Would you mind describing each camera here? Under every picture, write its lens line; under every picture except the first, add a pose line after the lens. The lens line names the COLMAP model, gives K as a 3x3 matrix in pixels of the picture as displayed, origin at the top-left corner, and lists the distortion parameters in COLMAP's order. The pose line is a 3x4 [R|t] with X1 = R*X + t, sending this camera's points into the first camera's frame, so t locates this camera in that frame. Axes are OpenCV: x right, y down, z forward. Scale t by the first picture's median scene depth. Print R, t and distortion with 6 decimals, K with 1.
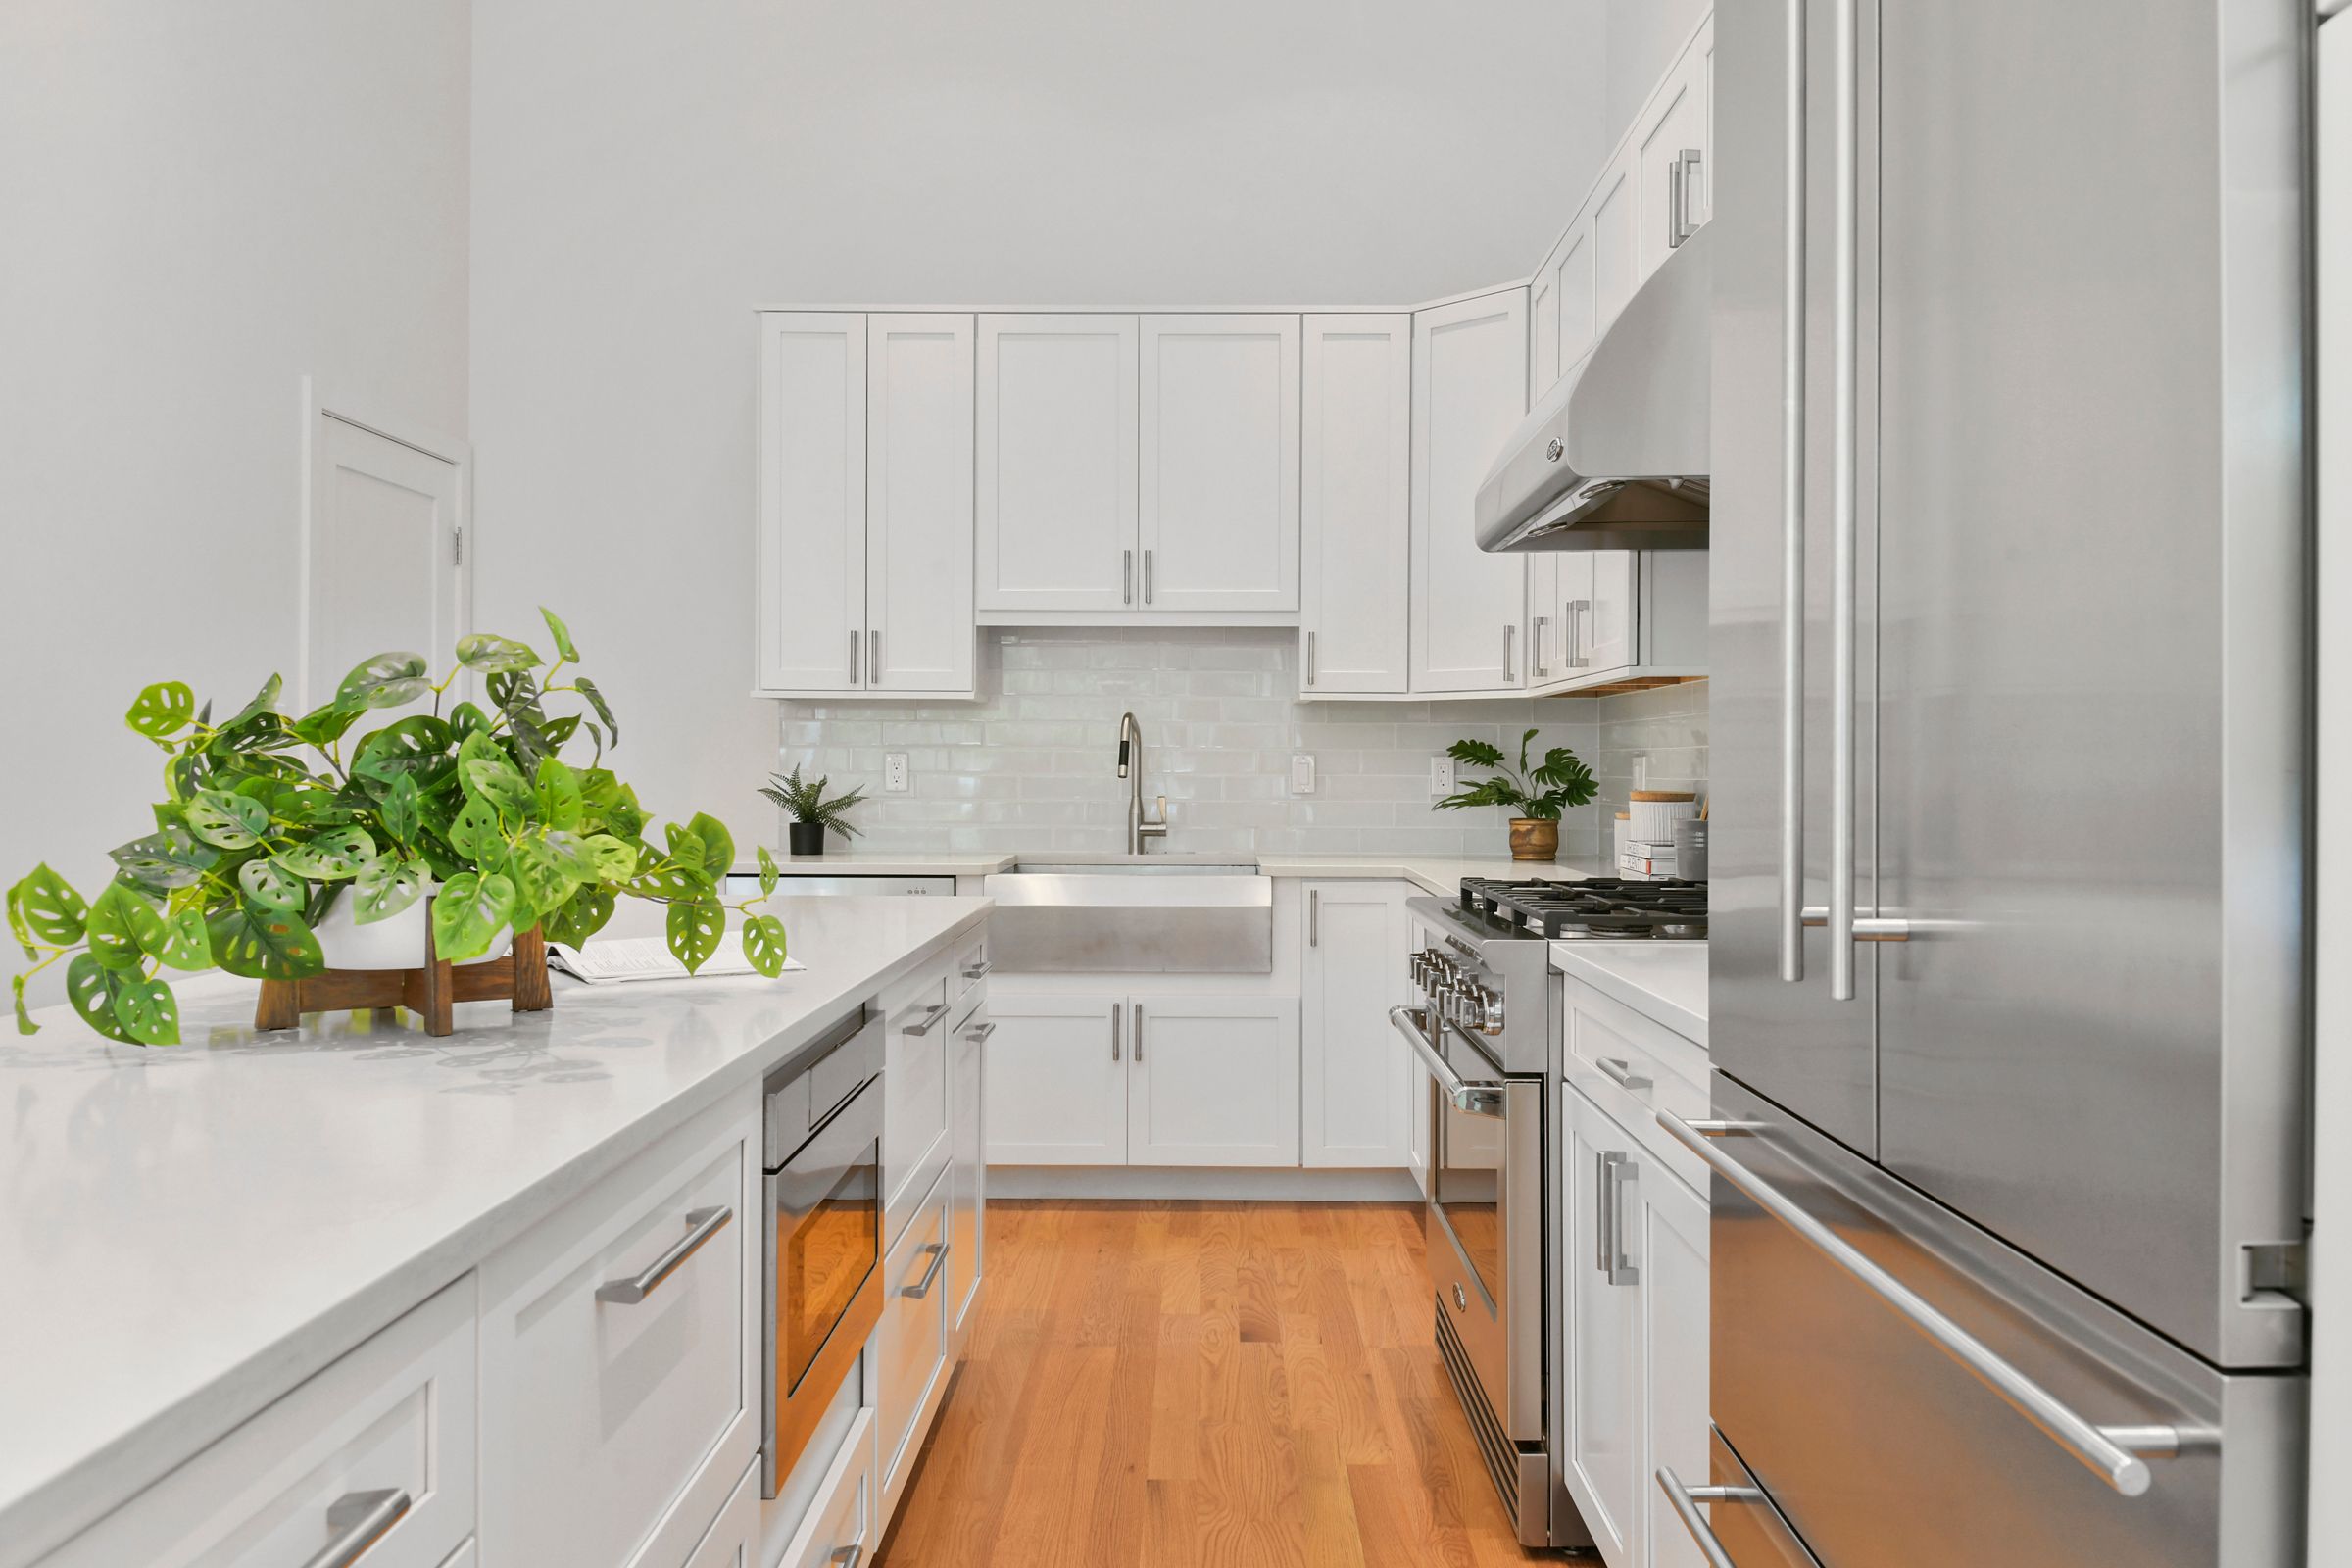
lens RADIAL K [[1751.7, 0, 1184.4], [0, 1751.7, 786.4], [0, 0, 1]] dist [0.011888, -0.005882]
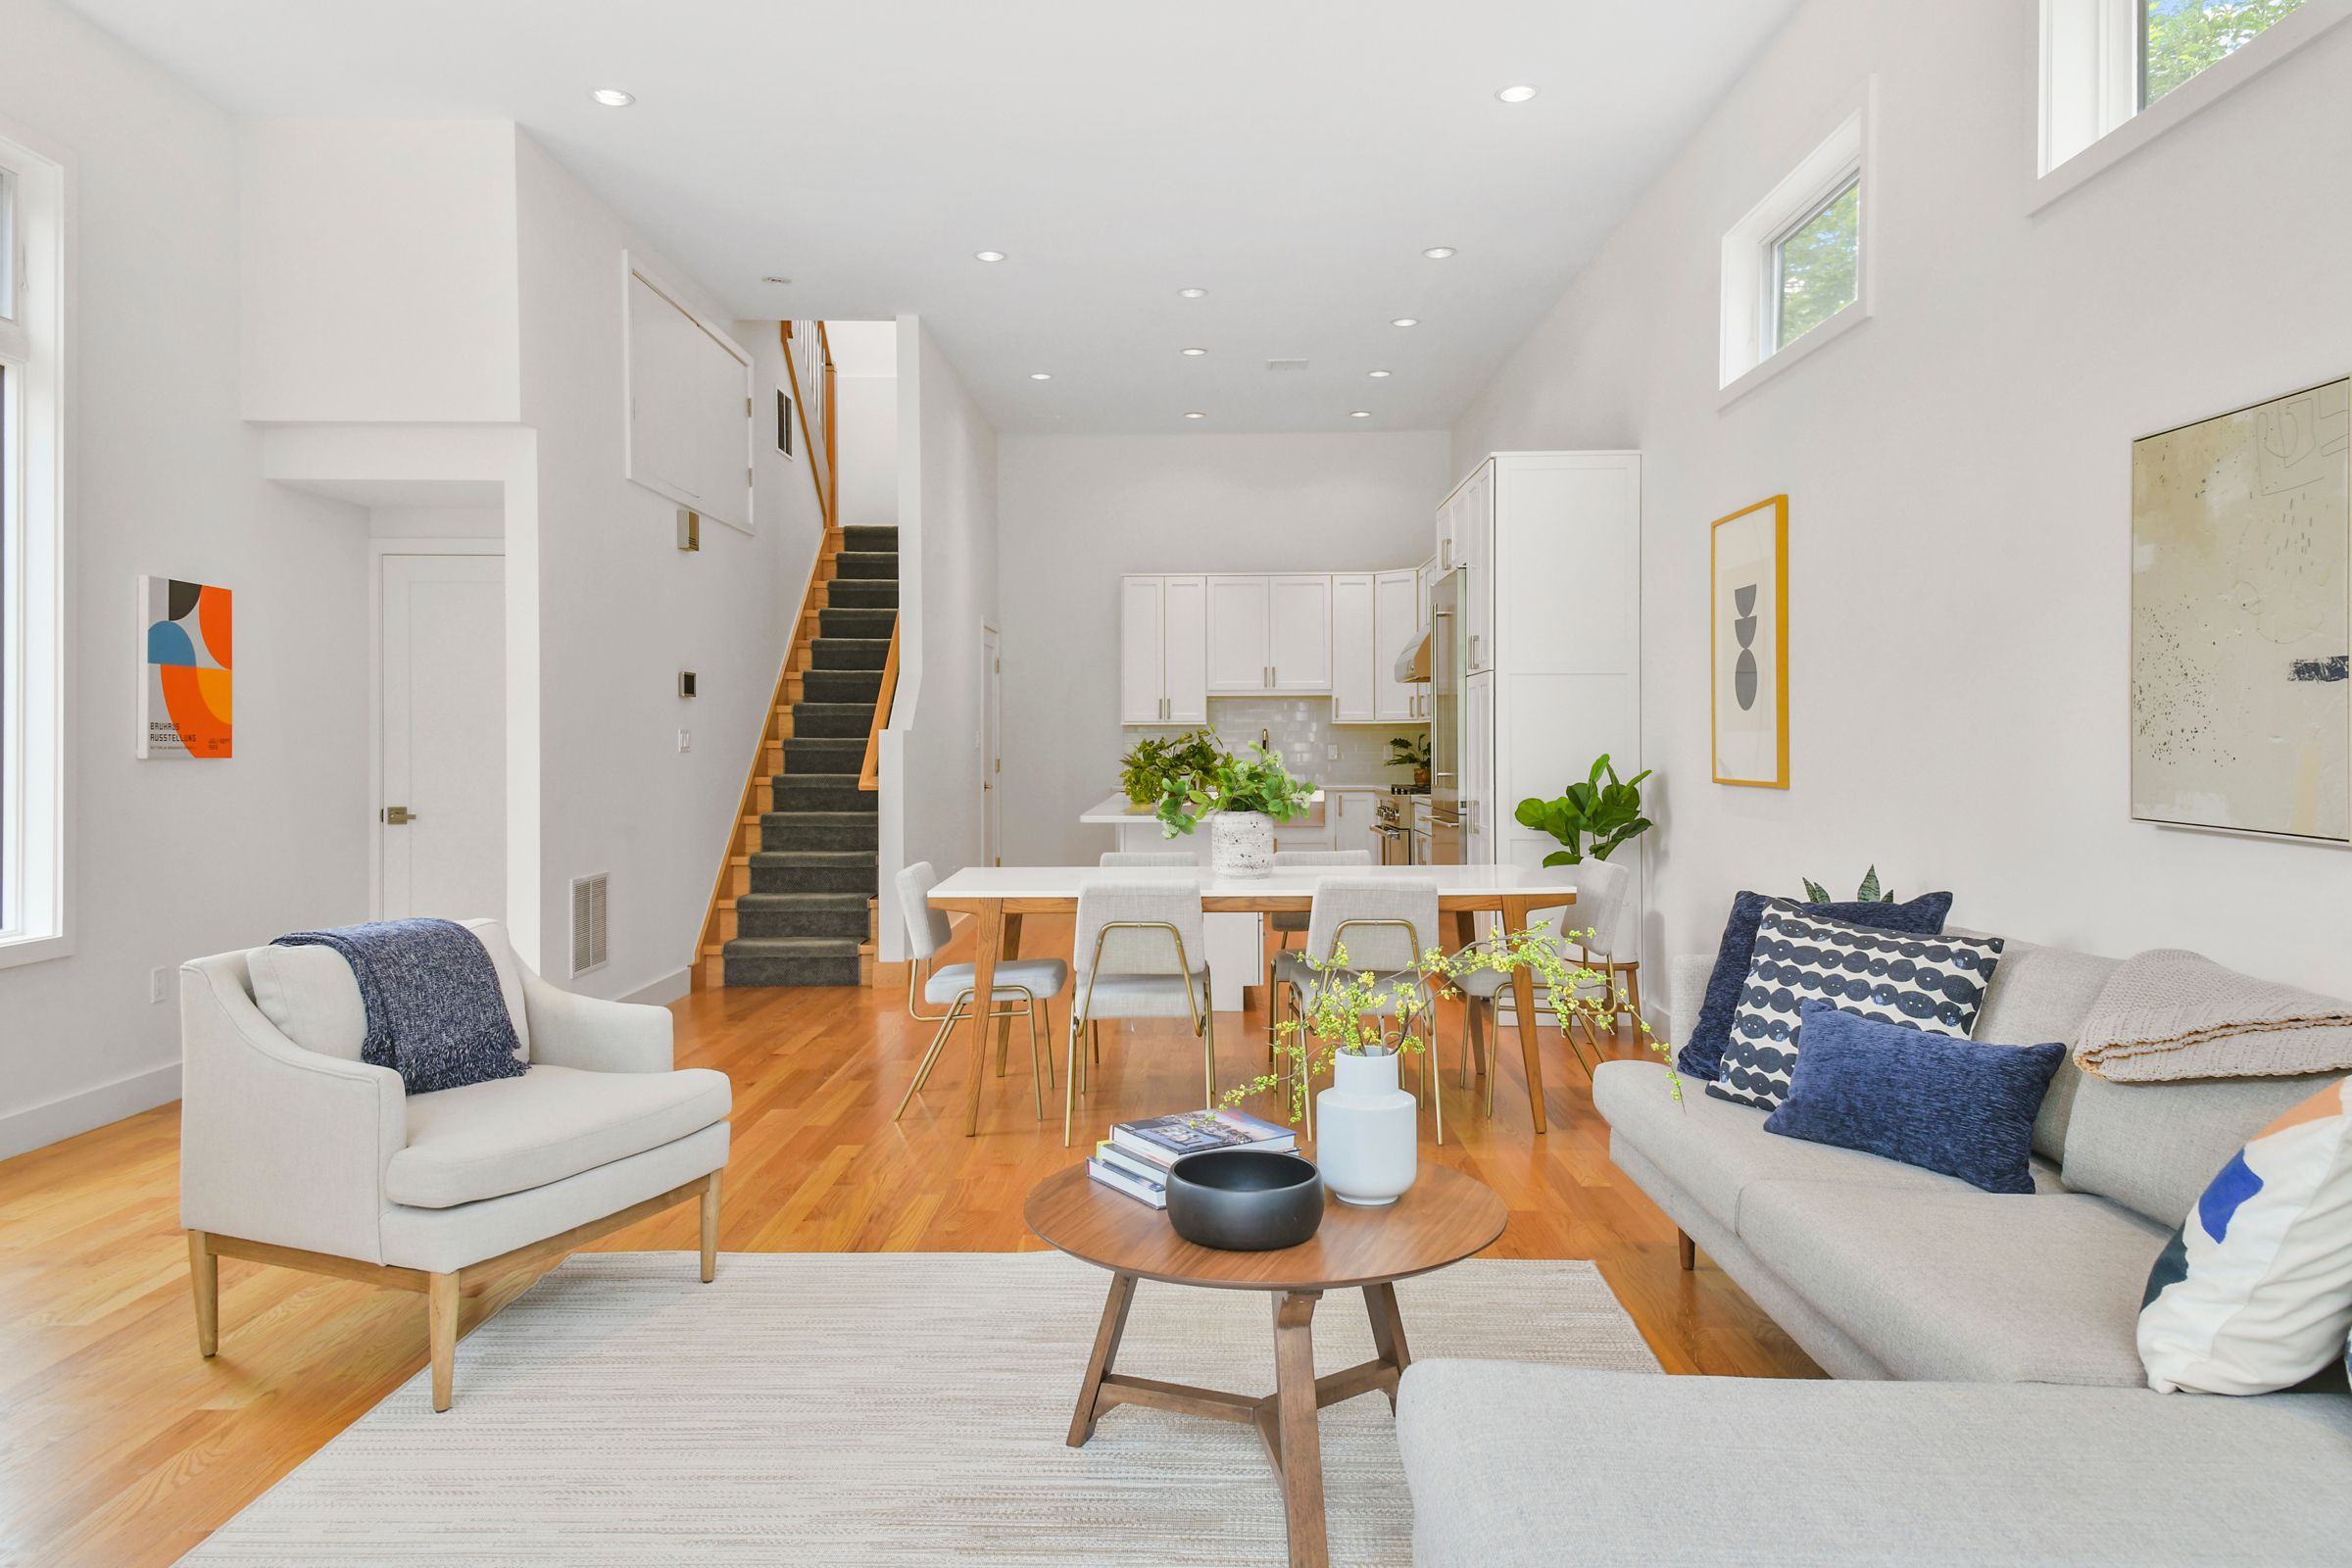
lens RADIAL K [[1576.8, 0, 1170.7], [0, 1576.8, 779.0], [0, 0, 1]] dist [-0.007045, -0.005456]
pose [[0.999939, -0.010790, 0.002429, -0.179503], [0.010761, 0.999873, 0.011740, 0.002483], [-0.002555, -0.011714, 0.999928, -1.328060]]
